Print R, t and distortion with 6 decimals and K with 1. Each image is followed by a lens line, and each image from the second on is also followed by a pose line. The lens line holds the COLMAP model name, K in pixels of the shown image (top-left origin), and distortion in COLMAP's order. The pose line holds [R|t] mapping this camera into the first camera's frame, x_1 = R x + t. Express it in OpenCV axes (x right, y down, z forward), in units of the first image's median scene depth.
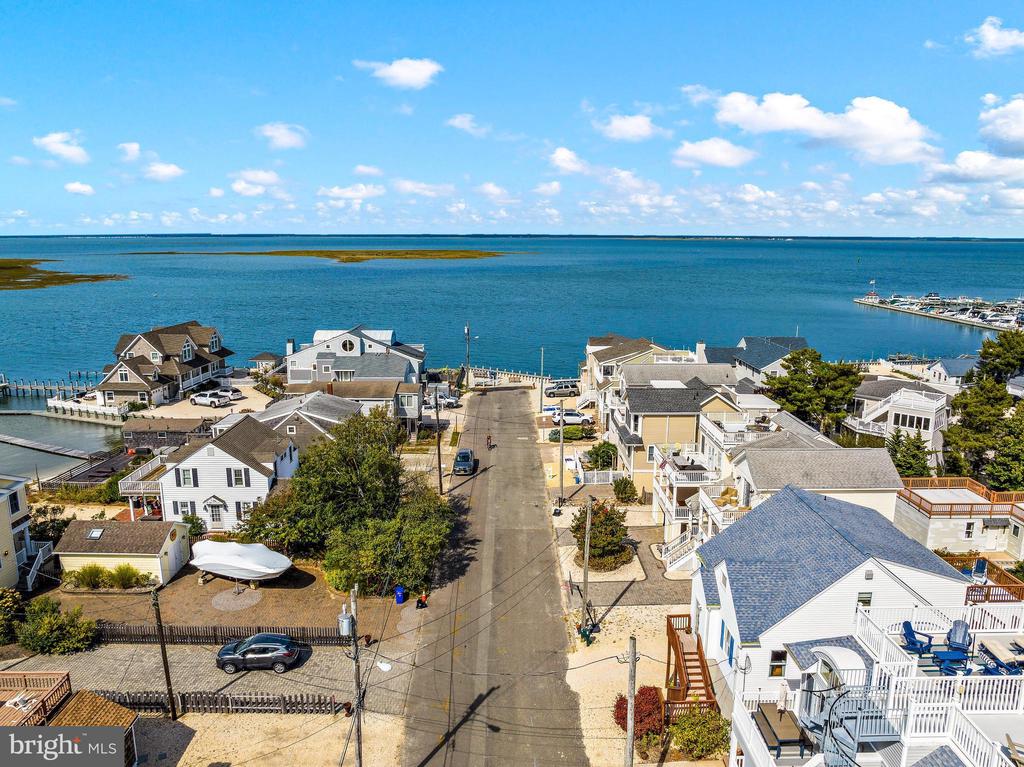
lens RADIAL K [[719.6, 0, 510.0], [0, 719.6, 379.8], [0, 0, 1]] dist [-0.033719, -0.003897]
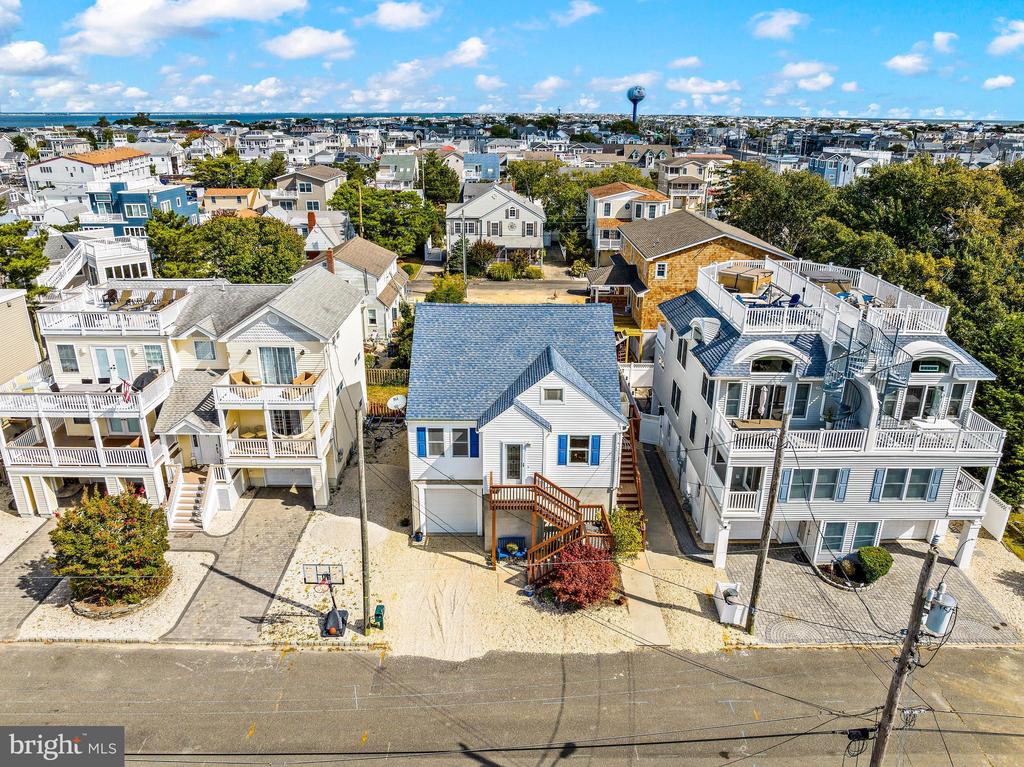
lens RADIAL K [[719.6, 0, 510.0], [0, 719.6, 379.8], [0, 0, 1]] dist [-0.033719, -0.003897]
pose [[0.009325, -0.351397, 0.936180, -0.216132], [0.192345, 0.919368, 0.343170, -0.021078], [-0.981283, 0.176870, 0.076162, 0.402149]]
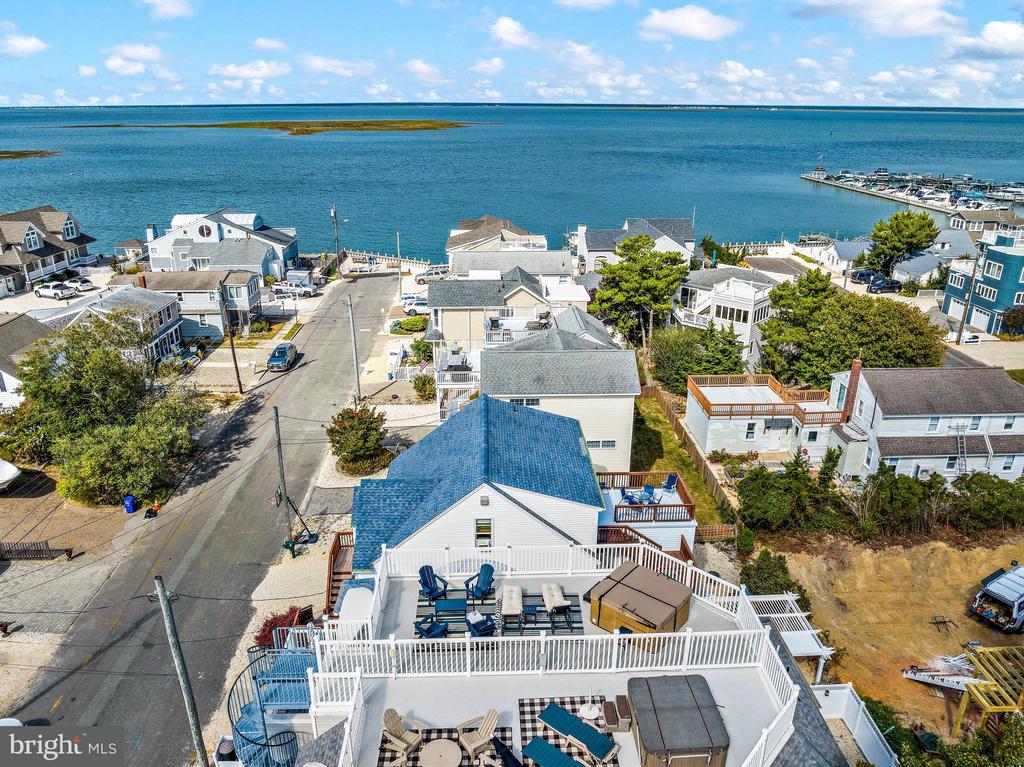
lens RADIAL K [[719.6, 0, 510.0], [0, 719.6, 379.8], [0, 0, 1]] dist [-0.033719, -0.003897]
pose [[0.999643, -0.009886, 0.024817, 0.192699], [0.005563, 0.985671, 0.168585, -0.014045], [-0.026128, -0.168387, 0.985375, 0.039151]]
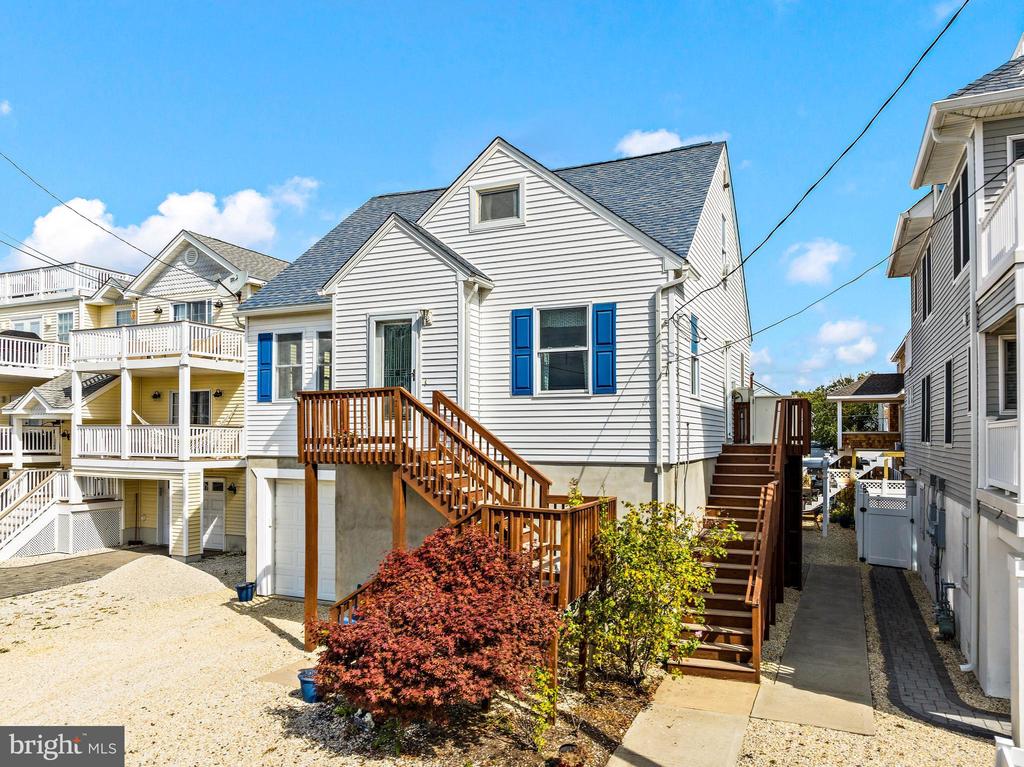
lens RADIAL K [[739.3, 0, 510.2], [0, 739.3, 430.5], [0, 0, 1]] dist [-0.036914, -0.000665]
pose [[0.420911, 0.006001, 0.907082, -0.014559], [0.177653, 0.980068, -0.088920, 0.174077], [-0.889535, 0.198573, 0.411455, 0.354489]]
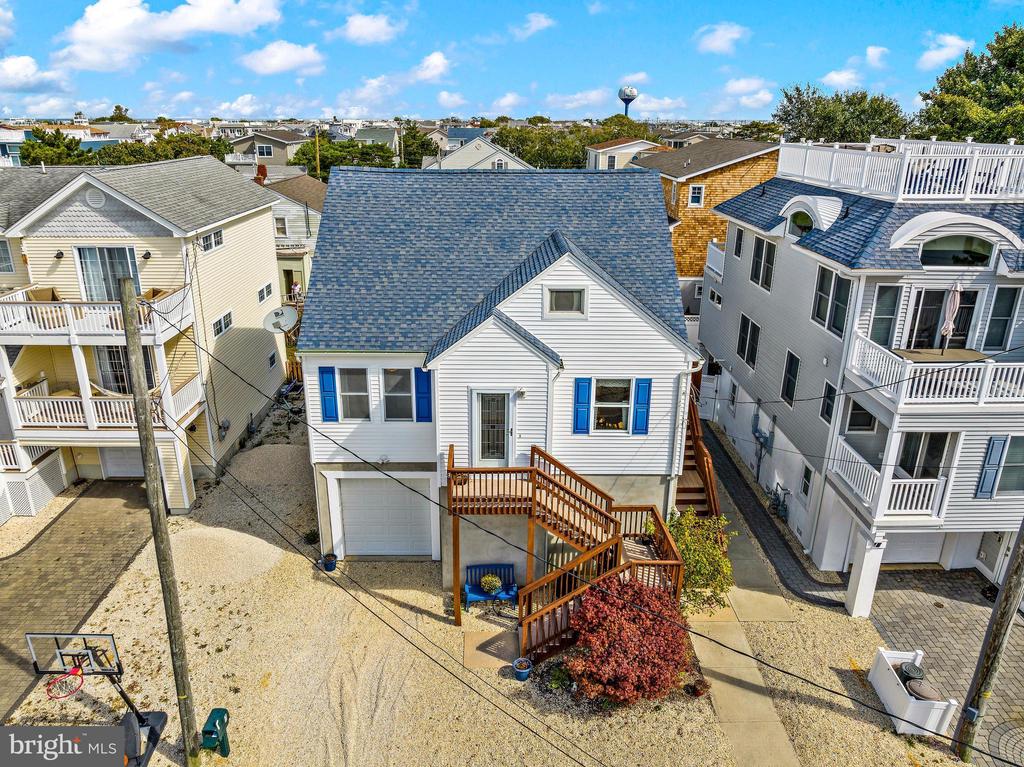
lens RADIAL K [[719.6, 0, 510.0], [0, 719.6, 379.8], [0, 0, 1]] dist [-0.033719, -0.003897]
pose [[-0.003409, -0.341430, 0.939901, -0.069932], [0.188857, 0.922773, 0.335893, 0.065871], [-0.981999, 0.178652, 0.061336, 0.416566]]
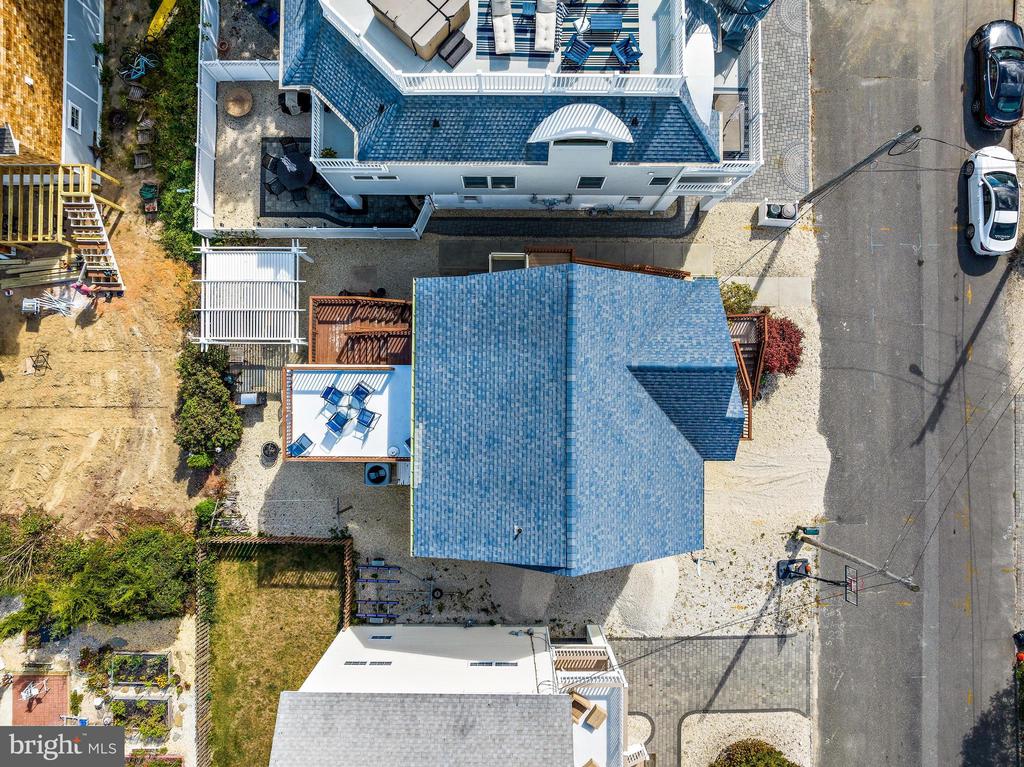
lens RADIAL K [[719.6, 0, 510.0], [0, 719.6, 379.8], [0, 0, 1]] dist [-0.033719, -0.003897]
pose [[-0.999912, -0.013265, -0.000257, 0.209255], [0.002125, -0.179178, 0.983814, -0.171354], [-0.013097, 0.983727, 0.179190, 0.363778]]
